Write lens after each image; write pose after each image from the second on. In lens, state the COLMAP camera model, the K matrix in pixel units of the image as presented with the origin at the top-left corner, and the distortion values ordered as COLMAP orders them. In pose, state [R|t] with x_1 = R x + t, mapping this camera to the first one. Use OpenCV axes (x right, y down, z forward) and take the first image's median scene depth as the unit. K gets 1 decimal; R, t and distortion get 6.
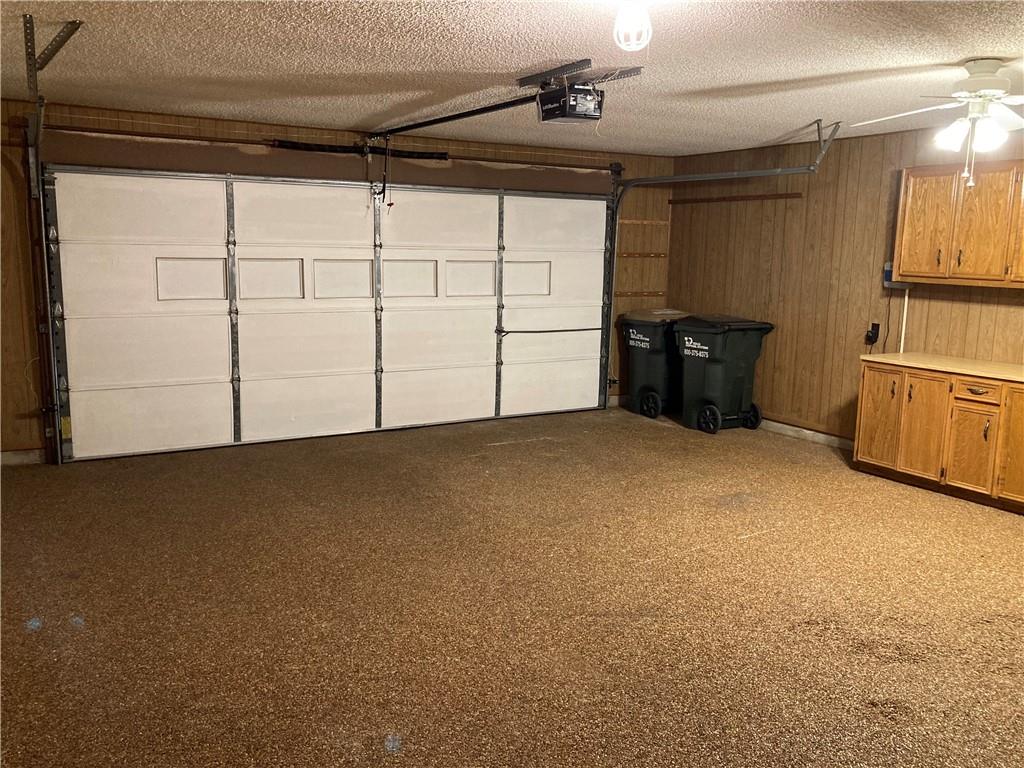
lens RADIAL K [[840.0, 0, 514.7], [0, 840.0, 381.0], [0, 0, 1]] dist [0.028034, -0.002532]
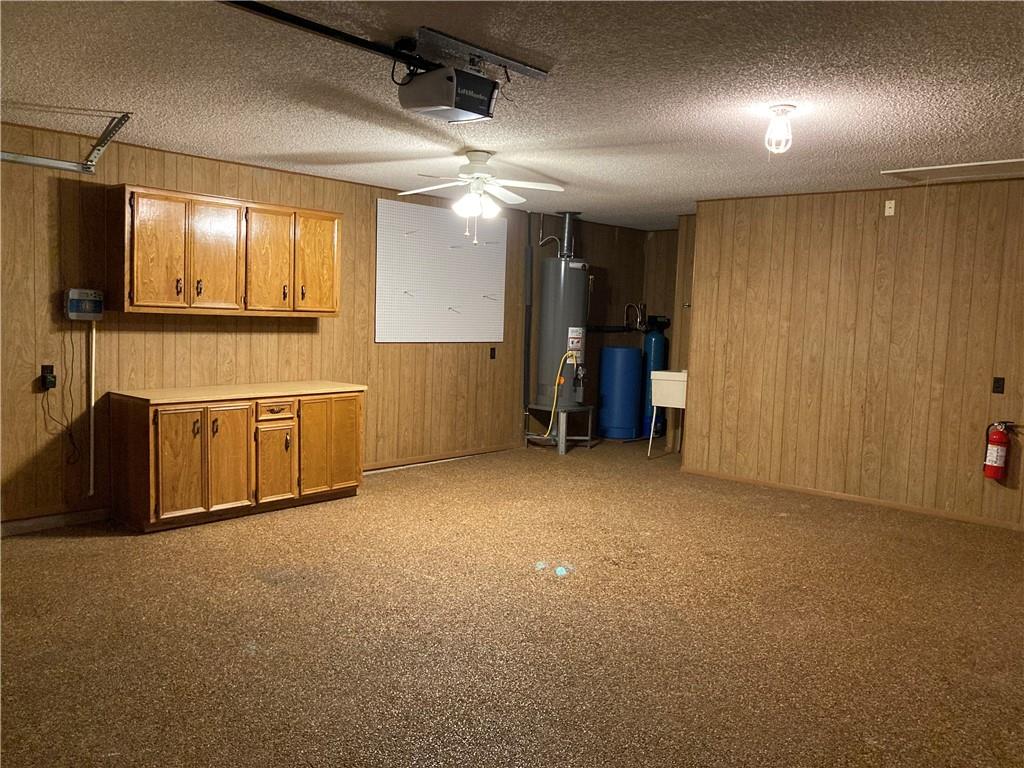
lens RADIAL K [[840.0, 0, 515.5], [0, 840.0, 387.4], [0, 0, 1]] dist [0.028034, -0.002532]
pose [[-0.297931, -0.118146, 0.947248, -0.525582], [0.112295, 0.981084, 0.157685, -0.139855], [-0.947959, 0.153350, -0.279028, 0.908994]]
